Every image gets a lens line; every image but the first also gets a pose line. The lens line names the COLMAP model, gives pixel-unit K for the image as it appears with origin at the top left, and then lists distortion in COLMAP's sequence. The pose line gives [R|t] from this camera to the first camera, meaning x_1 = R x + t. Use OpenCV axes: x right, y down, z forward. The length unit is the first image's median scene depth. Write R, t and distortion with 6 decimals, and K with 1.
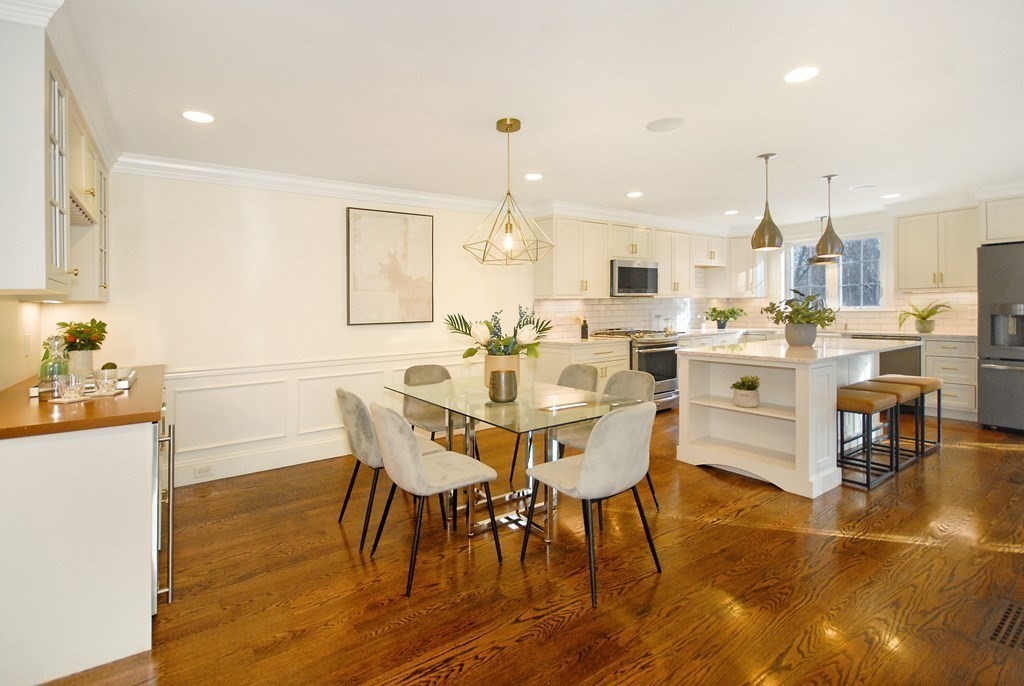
lens RADIAL K [[506.5, 0, 478.6], [0, 506.5, 316.7], [0, 0, 1]] dist [-0.006603, -0.003994]
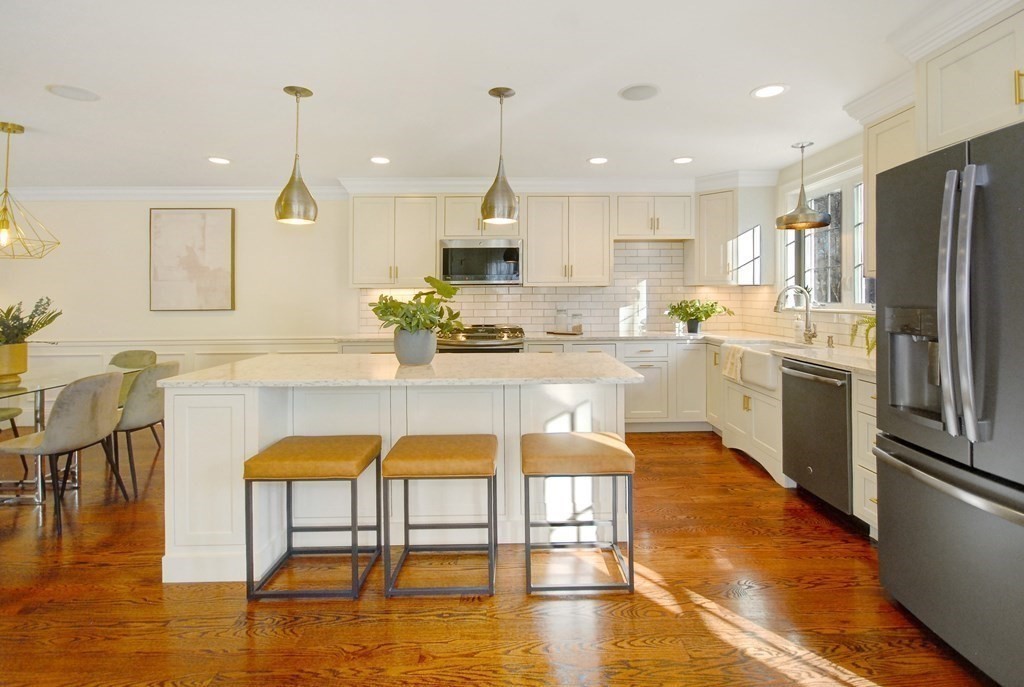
lens RADIAL K [[506.5, 0, 510.4], [0, 506.5, 297.1], [0, 0, 1]] dist [-0.006603, -0.003994]
pose [[0.823769, 0.014296, -0.566746, 0.860305], [-0.018319, 0.999831, -0.001406, -0.022716], [0.566630, 0.011540, 0.823892, 0.418300]]
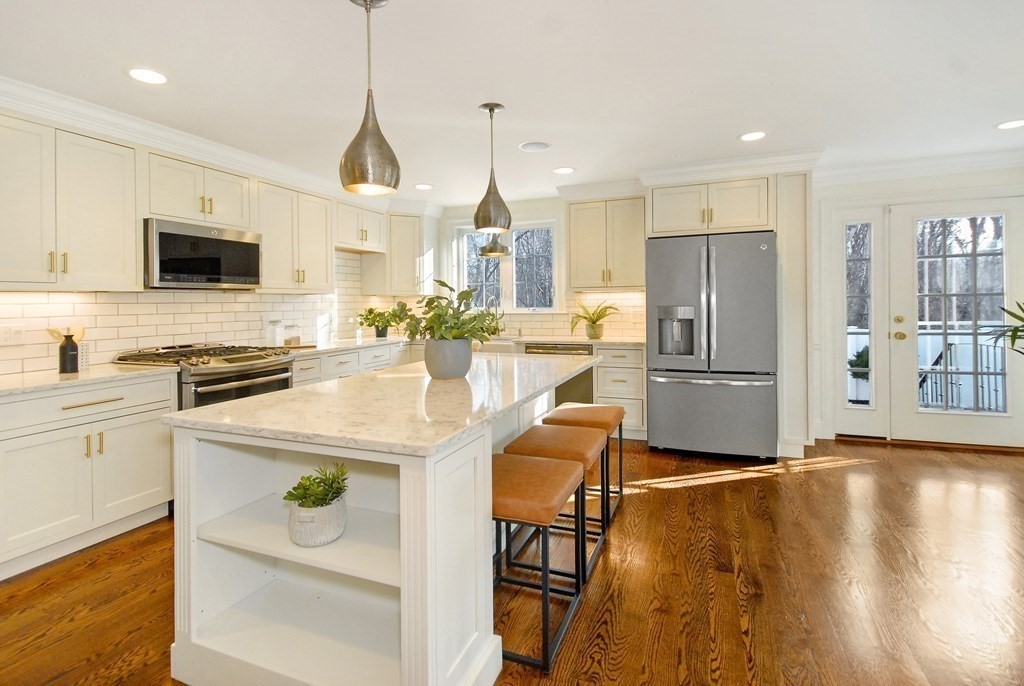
lens RADIAL K [[506.5, 0, 511.3], [0, 506.5, 300.9], [0, 0, 1]] dist [-0.006603, -0.003994]
pose [[0.824672, 0.010513, 0.565513, 0.289428], [0.005626, 0.999625, -0.026787, -0.010638], [-0.565583, 0.025272, 0.824304, 0.376862]]
